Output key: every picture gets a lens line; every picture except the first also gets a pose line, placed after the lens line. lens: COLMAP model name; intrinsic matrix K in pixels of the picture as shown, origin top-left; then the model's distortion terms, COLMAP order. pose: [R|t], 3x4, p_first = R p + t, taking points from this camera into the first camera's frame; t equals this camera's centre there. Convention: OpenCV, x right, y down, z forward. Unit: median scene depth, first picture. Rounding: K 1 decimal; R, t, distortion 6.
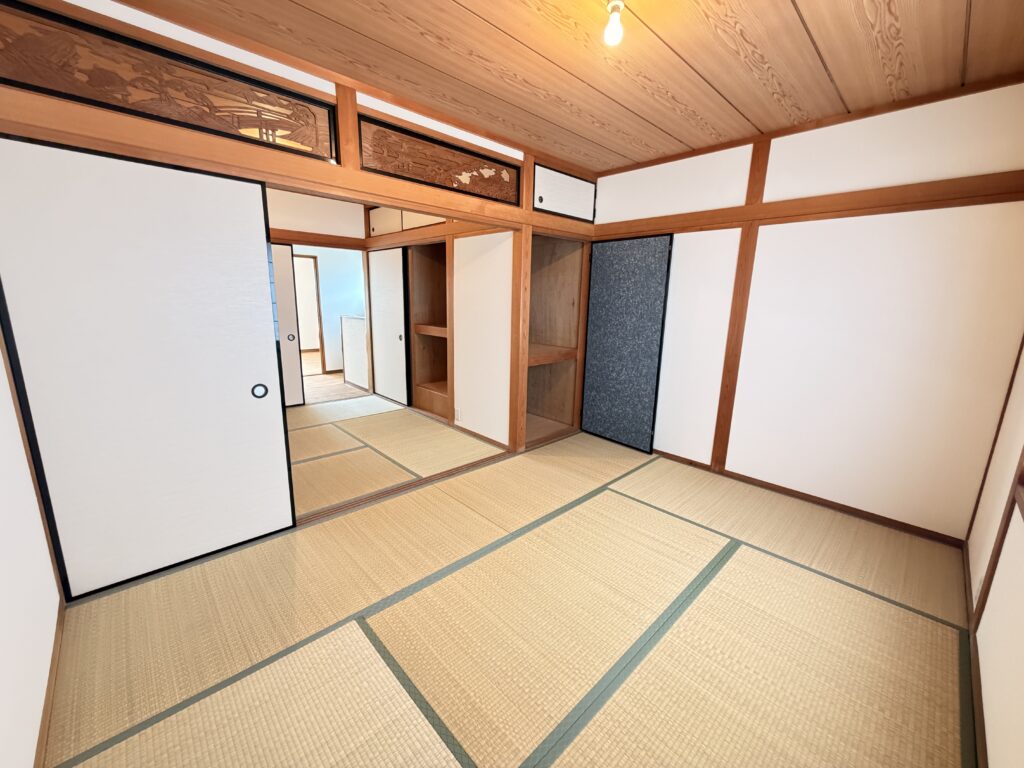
lens RADIAL K [[407.4, 0, 510.0], [0, 407.4, 386.9], [0, 0, 1]] dist [-0.001742, -0.000019]
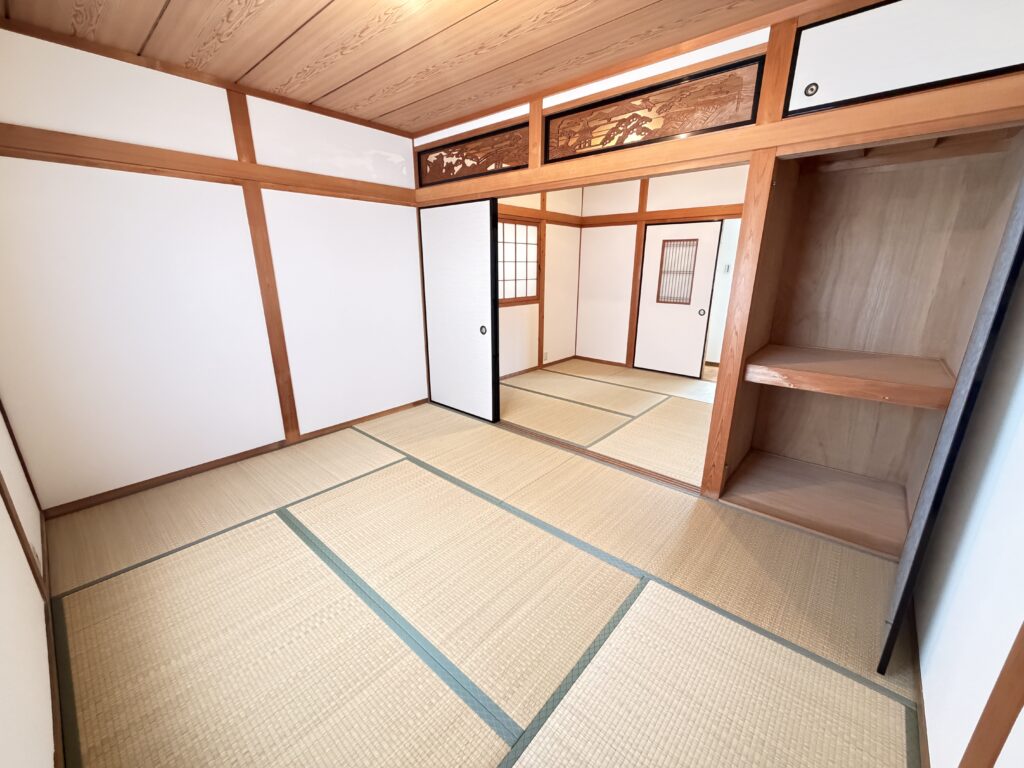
lens RADIAL K [[407.4, 0, 527.4], [0, 407.4, 397.3], [0, 0, 1]] dist [-0.001742, -0.000019]
pose [[0.105541, 0.282361, -0.953485, 0.887633], [-0.215397, 0.942567, 0.255286, -0.165130], [0.970807, 0.178434, 0.160299, 0.804364]]
